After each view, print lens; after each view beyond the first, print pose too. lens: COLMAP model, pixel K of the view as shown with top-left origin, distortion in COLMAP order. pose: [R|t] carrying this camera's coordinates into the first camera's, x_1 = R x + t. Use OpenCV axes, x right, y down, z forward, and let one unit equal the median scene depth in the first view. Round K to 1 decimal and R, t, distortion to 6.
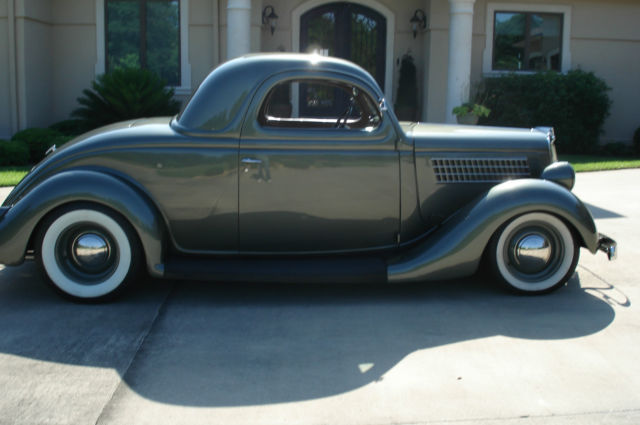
lens RADIAL K [[725.9, 0, 319.4], [0, 725.9, 199.4], [0, 0, 1]] dist [-0.091767, -0.051587]
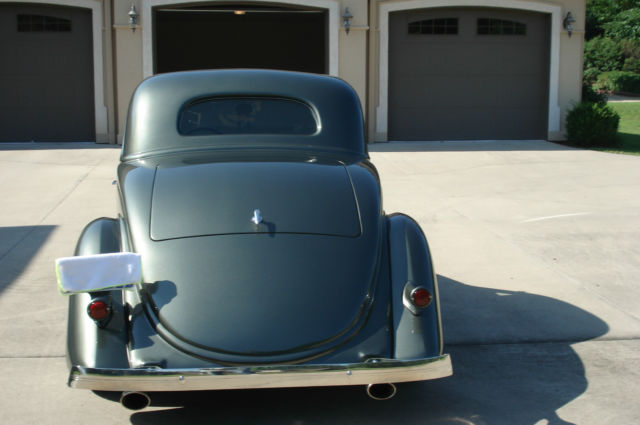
lens RADIAL K [[855.7, 0, 320.0], [0, 855.7, 212.5], [0, 0, 1]] dist [-0.028885, -0.132658]
pose [[-0.096063, -0.148095, 0.984297, -1.486221], [0.146363, 0.976019, 0.161134, -0.255296], [-0.984556, 0.159543, -0.072084, 1.341691]]
